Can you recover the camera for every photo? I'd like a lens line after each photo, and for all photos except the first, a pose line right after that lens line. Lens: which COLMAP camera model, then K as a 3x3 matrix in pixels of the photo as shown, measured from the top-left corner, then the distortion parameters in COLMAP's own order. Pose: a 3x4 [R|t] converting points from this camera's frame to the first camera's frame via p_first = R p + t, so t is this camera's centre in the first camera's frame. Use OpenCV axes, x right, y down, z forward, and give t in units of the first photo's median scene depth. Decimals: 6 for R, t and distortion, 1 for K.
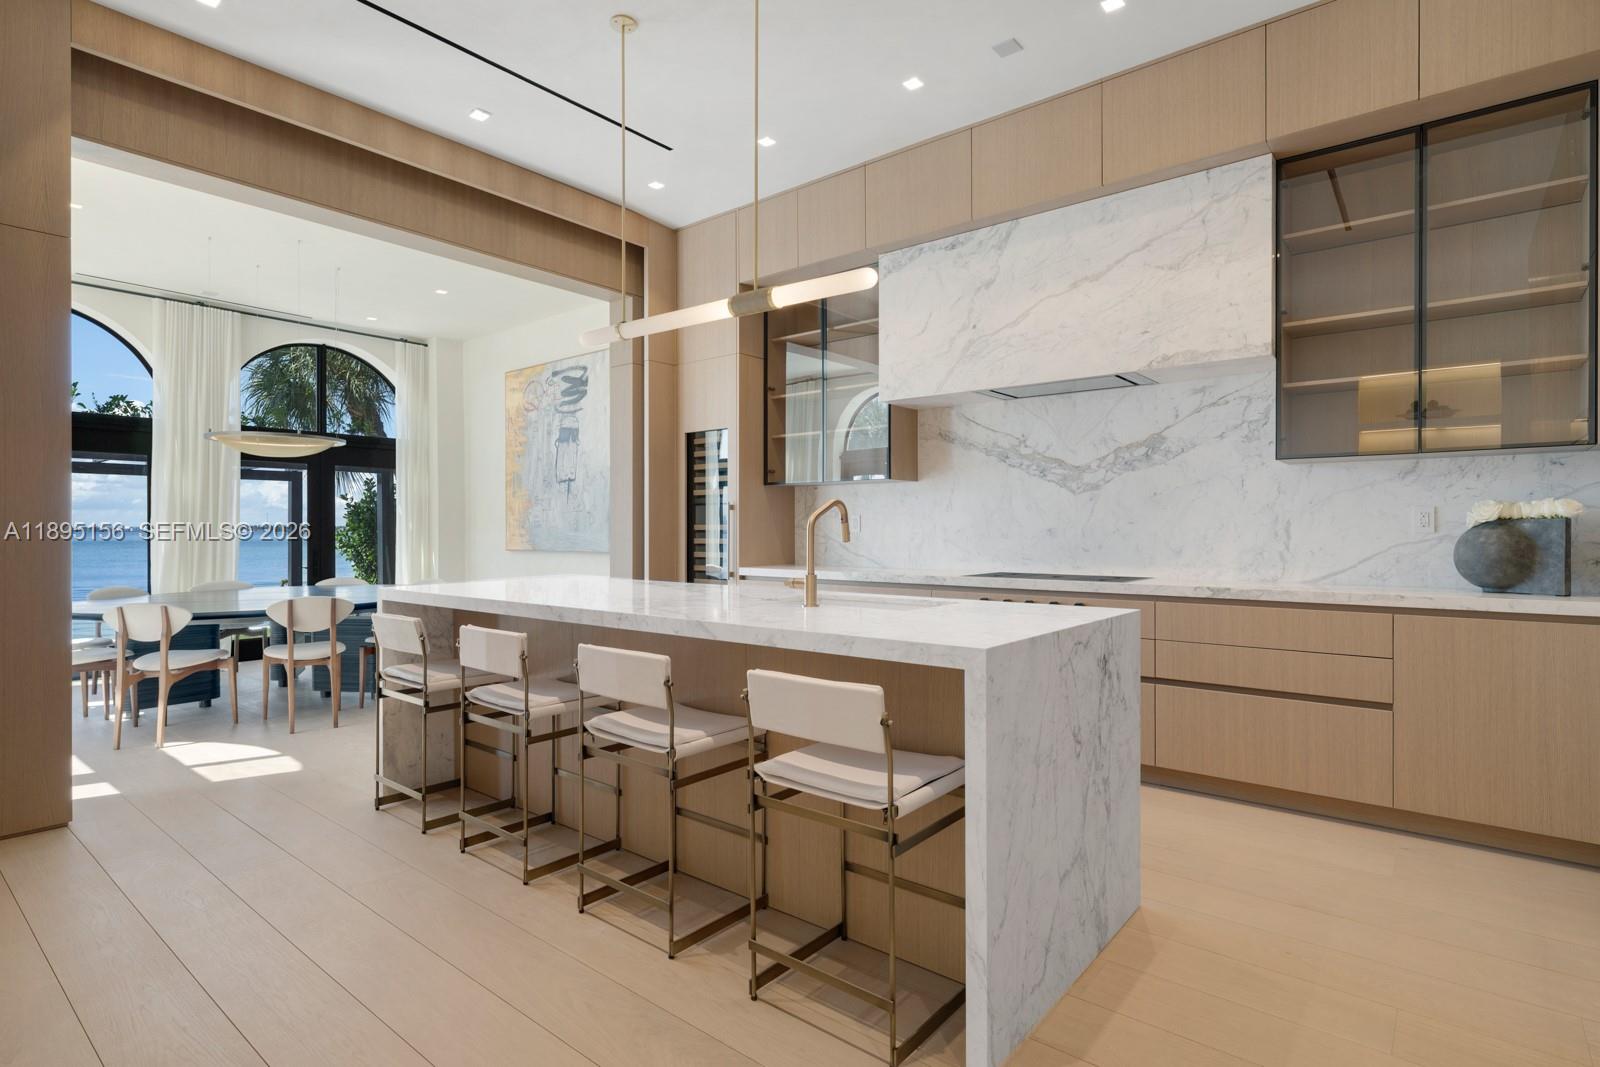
lens RADIAL K [[807.5, 0, 800.0], [0, 807.5, 533.5], [0, 0, 1]] dist [0.001599, -0.000024]
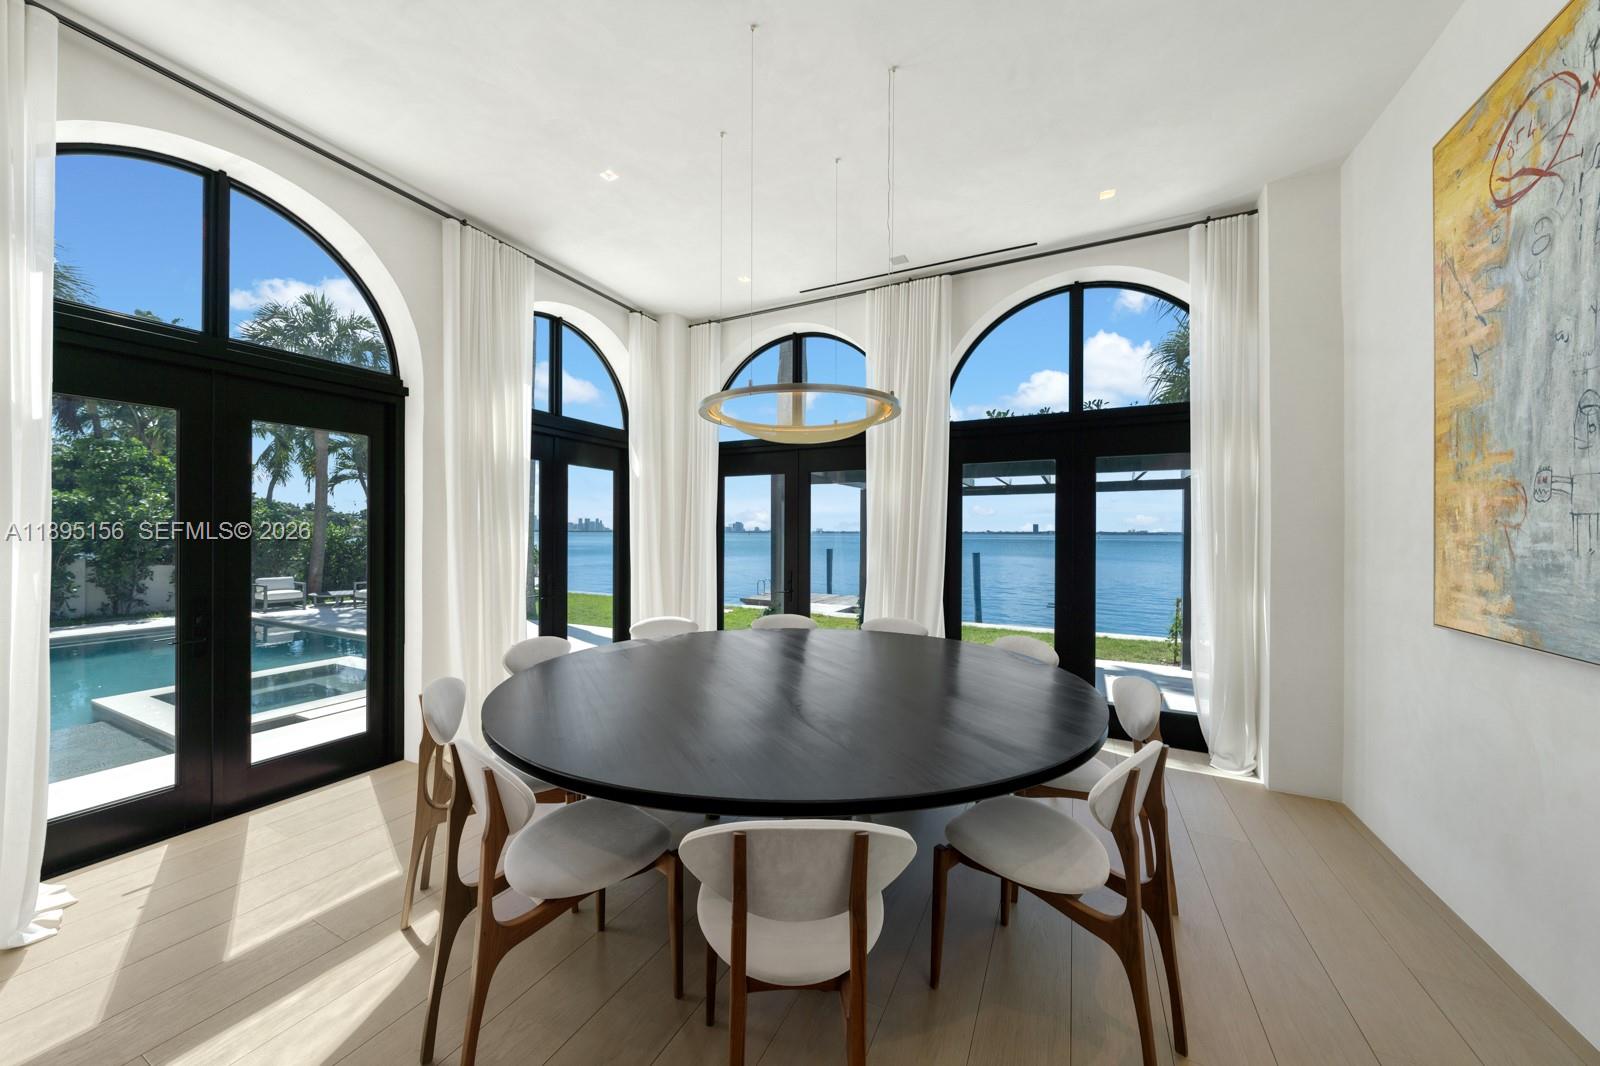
lens RADIAL K [[555.9, 0, 800.0], [0, 555.9, 533.0], [0, 0, 1]] dist [0.000435, -0.000017]
pose [[0.224464, 0.002074, -0.974480, -0.297599], [-0.006587, 0.999978, 0.000611, -0.033167], [0.974460, 0.006281, 0.224472, 1.085919]]
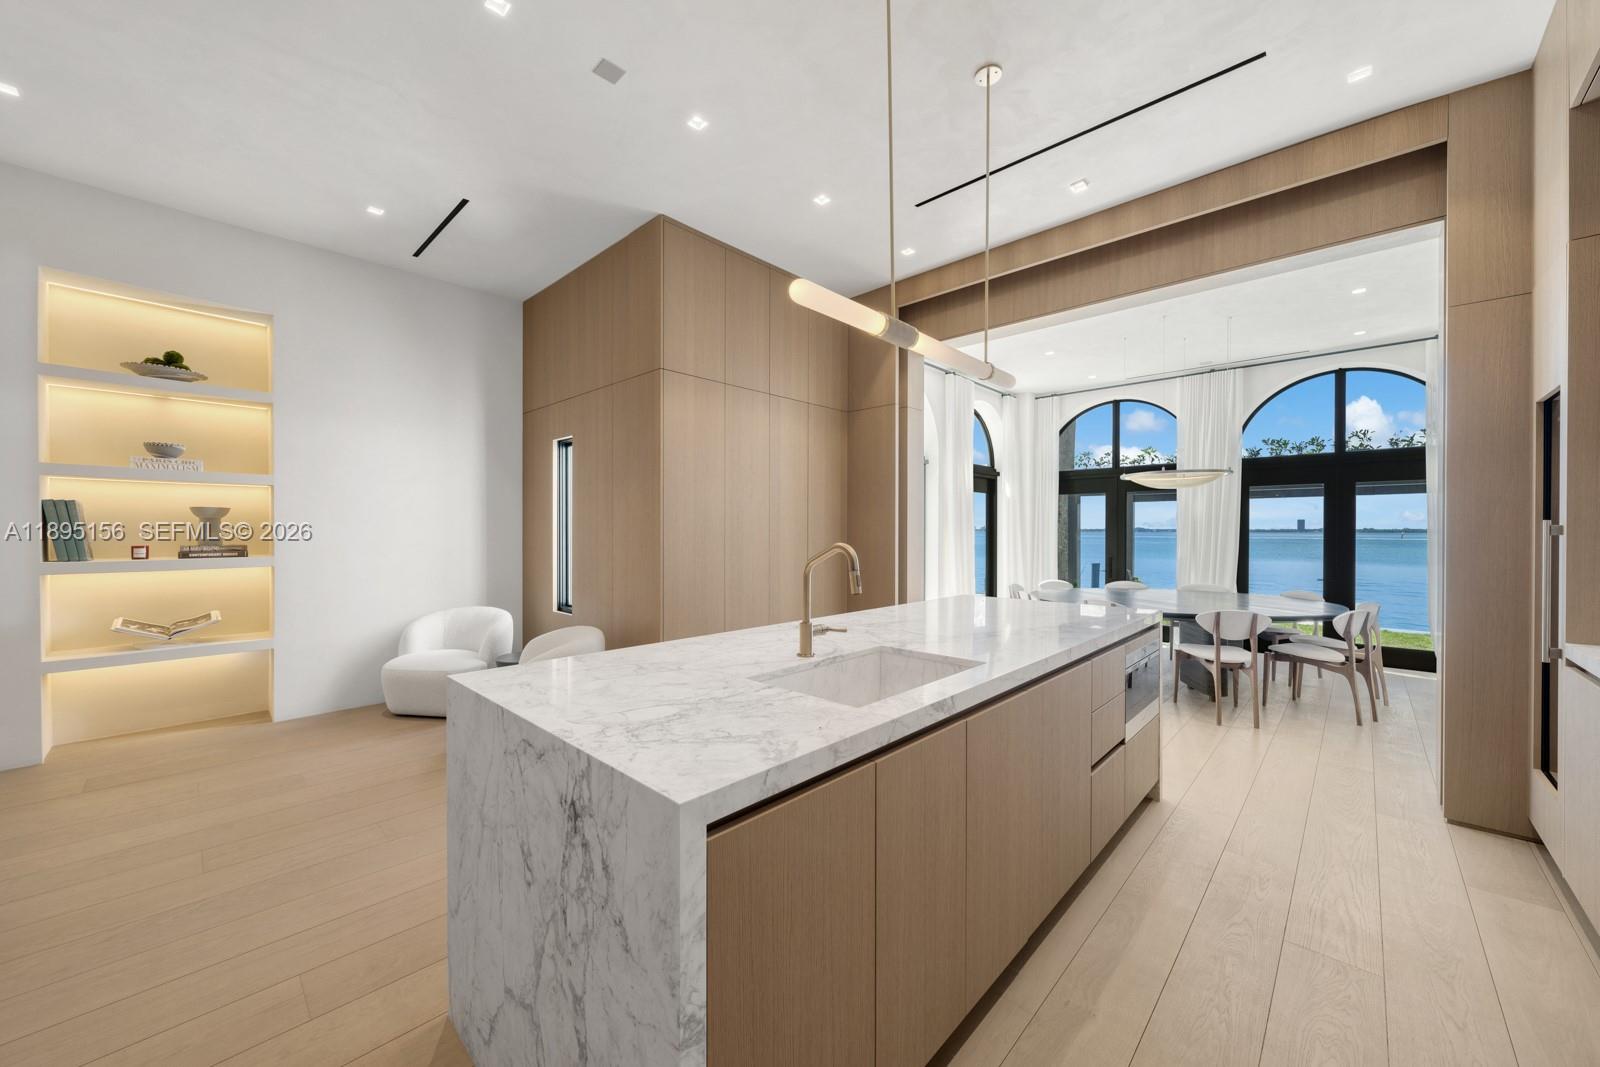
lens RADIAL K [[590.8, 0, 795.3], [0, 590.8, 536.2], [0, 0, 1]] dist [-0.000219, 0.000010]
pose [[-0.079501, 0.009078, -0.996793, 0.391637], [-0.002490, 0.999954, 0.009305, -0.031610], [0.996832, 0.003221, -0.079474, 0.569141]]
